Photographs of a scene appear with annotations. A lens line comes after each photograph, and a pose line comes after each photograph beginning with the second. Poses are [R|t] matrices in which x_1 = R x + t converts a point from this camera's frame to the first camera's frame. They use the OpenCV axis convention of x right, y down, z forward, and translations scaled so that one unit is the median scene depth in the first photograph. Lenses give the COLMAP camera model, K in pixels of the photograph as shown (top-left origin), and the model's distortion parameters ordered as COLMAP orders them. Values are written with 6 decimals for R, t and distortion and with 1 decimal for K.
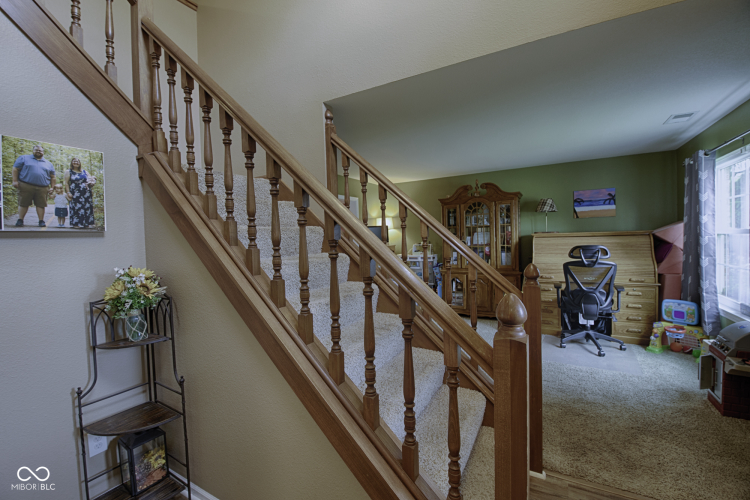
lens RADIAL K [[318.9, 0, 369.7], [0, 318.9, 246.2], [0, 0, 1]] dist [-0.004625, -0.008633]
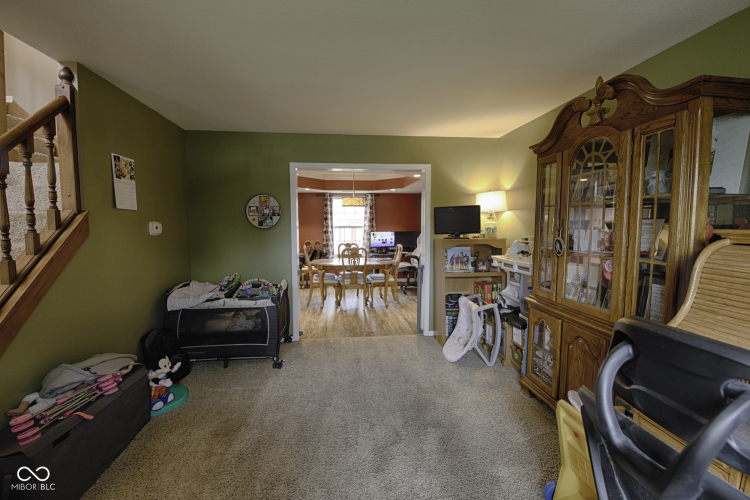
lens RADIAL K [[318.9, 0, 369.7], [0, 318.9, 246.2], [0, 0, 1]] dist [-0.004625, -0.008633]
pose [[0.586471, 0.086167, -0.805374, 0.254538], [-0.039444, 0.996184, 0.077858, -0.016086], [0.809009, -0.013894, 0.587632, 0.290620]]
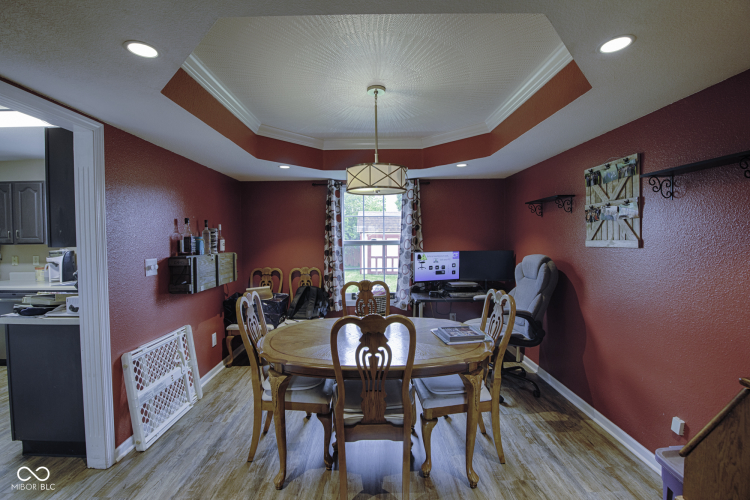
lens RADIAL K [[318.9, 0, 369.7], [0, 318.9, 246.2], [0, 0, 1]] dist [-0.004625, -0.008633]
pose [[0.499834, 0.048379, -0.864769, -0.042501], [-0.031586, 0.998793, 0.037621, -0.011595], [0.865545, 0.008510, 0.500759, 0.493085]]
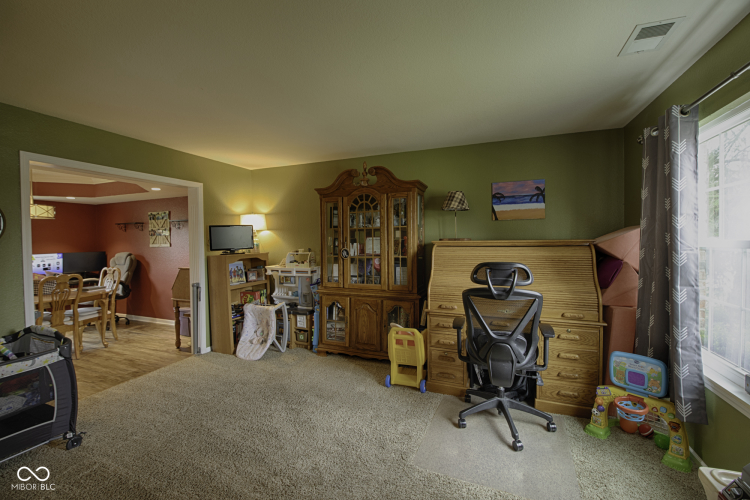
lens RADIAL K [[318.9, 0, 369.7], [0, 318.9, 246.2], [0, 0, 1]] dist [-0.004625, -0.008633]
pose [[0.989552, 0.017983, 0.143054, 0.128852], [-0.016231, 0.999778, -0.013407, -0.007556], [-0.143263, 0.010946, 0.989624, 0.157941]]
